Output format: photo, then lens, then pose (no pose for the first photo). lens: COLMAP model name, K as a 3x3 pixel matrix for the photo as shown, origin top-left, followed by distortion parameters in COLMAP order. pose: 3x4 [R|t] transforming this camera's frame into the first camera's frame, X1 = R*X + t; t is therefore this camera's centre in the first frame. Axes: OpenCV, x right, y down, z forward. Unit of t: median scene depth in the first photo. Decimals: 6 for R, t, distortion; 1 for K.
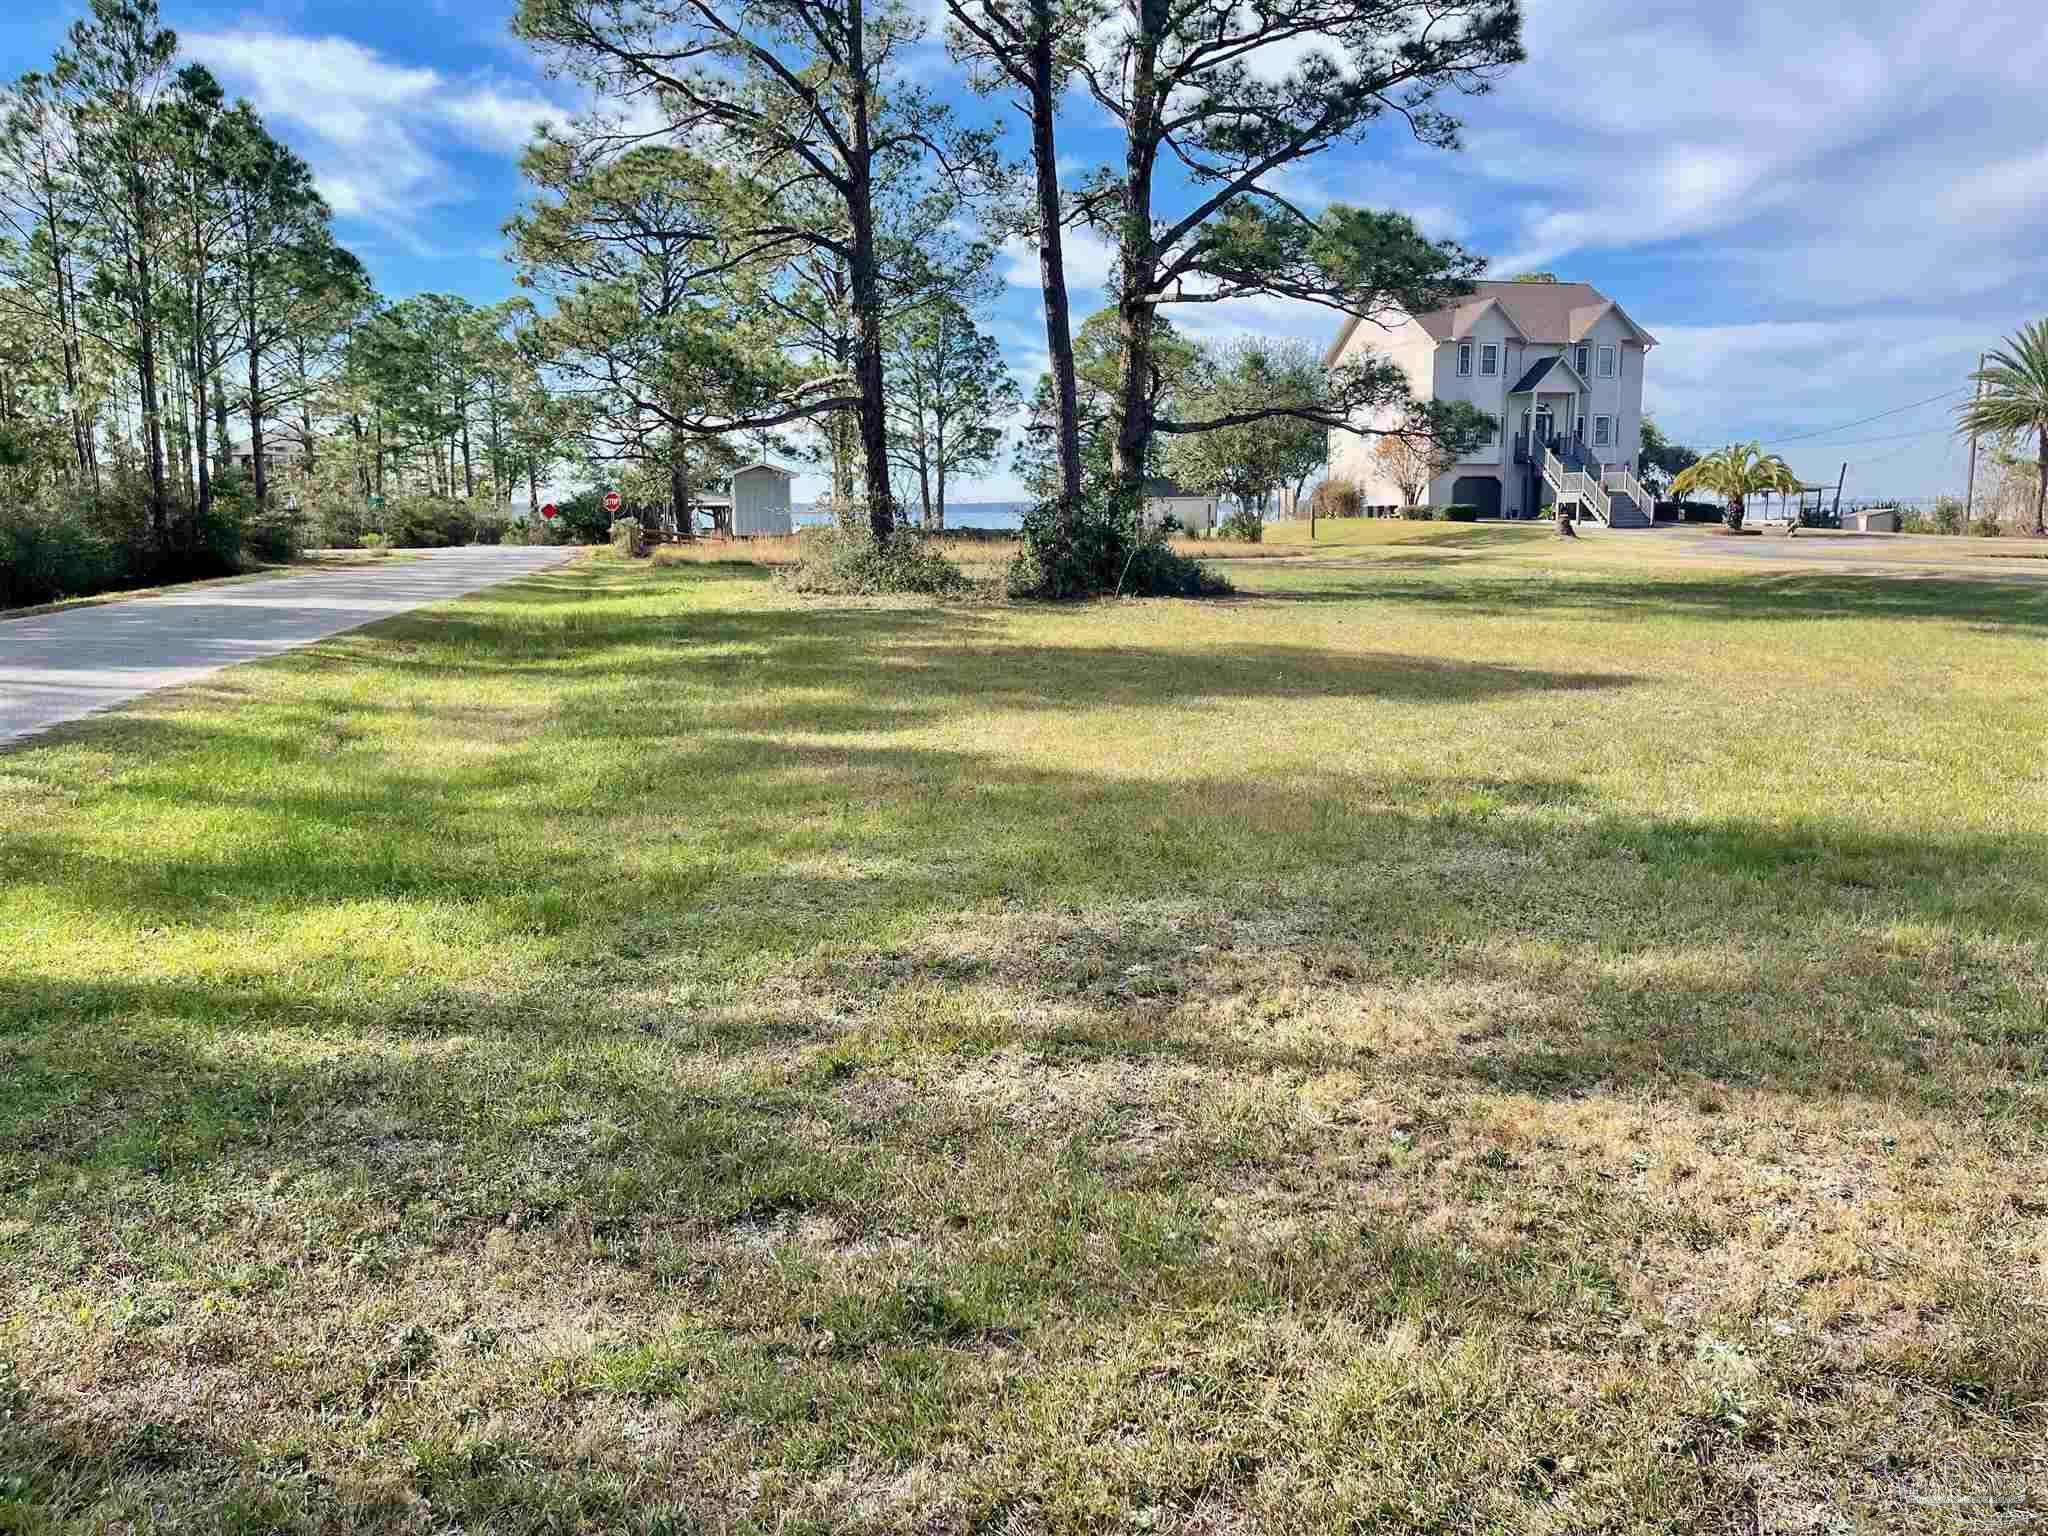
lens RADIAL K [[1546.5, 0, 1016.4], [0, 1546.5, 761.2], [0, 0, 1]] dist [0.040572, -0.000421]
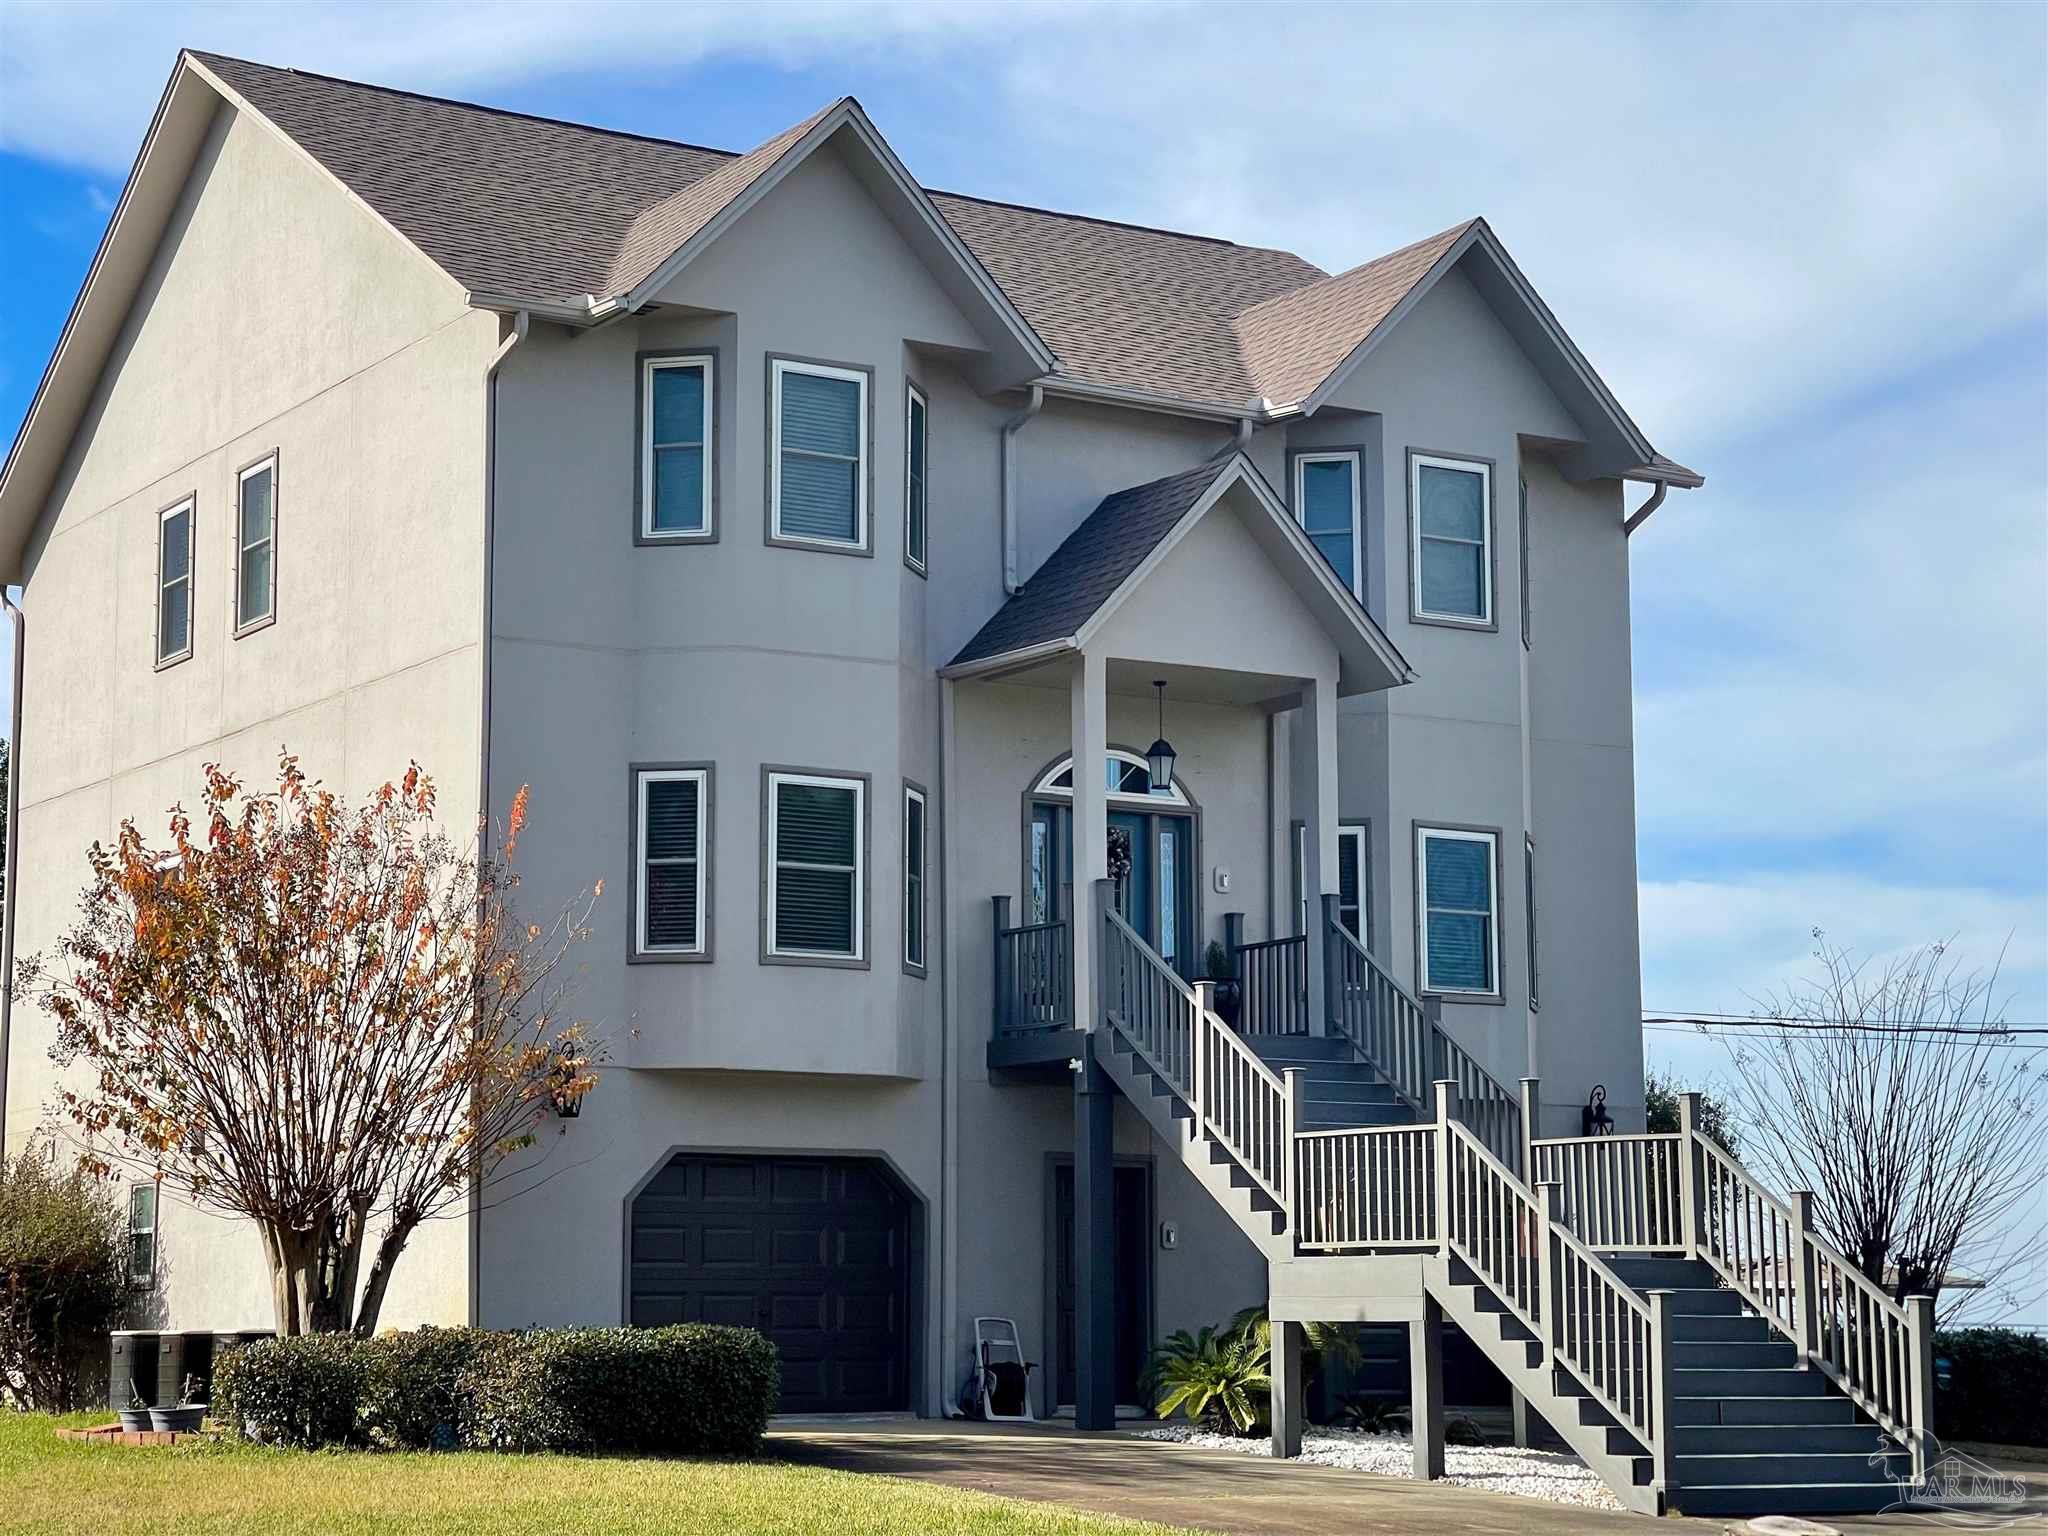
lens RADIAL K [[3820.6, 0, 1023.7], [0, 3820.6, 766.1], [0, 0, 1]] dist [0.026204, 0.000000]
pose [[0.953221, 0.049638, 0.298170, 0.204591], [0.044775, 0.952355, -0.301687, -0.103086], [-0.298938, 0.300925, 0.905583, 0.634134]]
